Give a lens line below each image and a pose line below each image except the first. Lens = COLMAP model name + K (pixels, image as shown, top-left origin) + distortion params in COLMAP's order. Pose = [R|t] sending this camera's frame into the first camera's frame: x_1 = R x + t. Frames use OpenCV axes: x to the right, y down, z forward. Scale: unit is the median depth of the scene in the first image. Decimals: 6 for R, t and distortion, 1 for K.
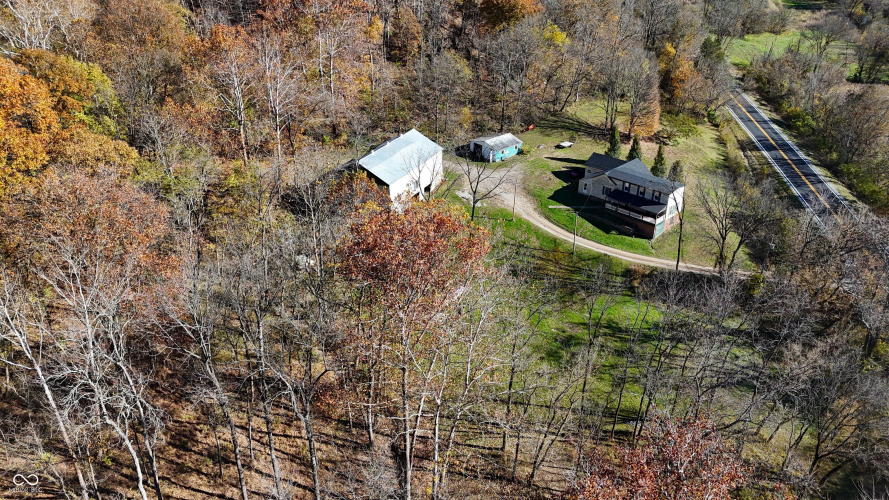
lens RADIAL K [[652.0, 0, 444.5], [0, 652.0, 250.0], [0, 0, 1]] dist [0.078600, -0.061210]
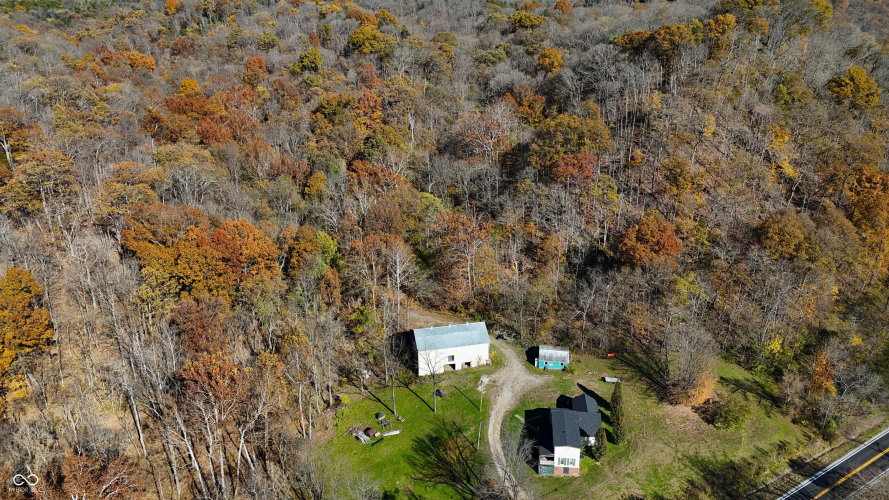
lens RADIAL K [[652.0, 0, 444.5], [0, 652.0, 250.0], [0, 0, 1]] dist [0.078600, -0.061210]
pose [[0.637126, 0.273836, -0.720475, 0.854790], [-0.366815, 0.929841, 0.029032, -0.331936], [0.677877, 0.245784, 0.692873, -0.076306]]
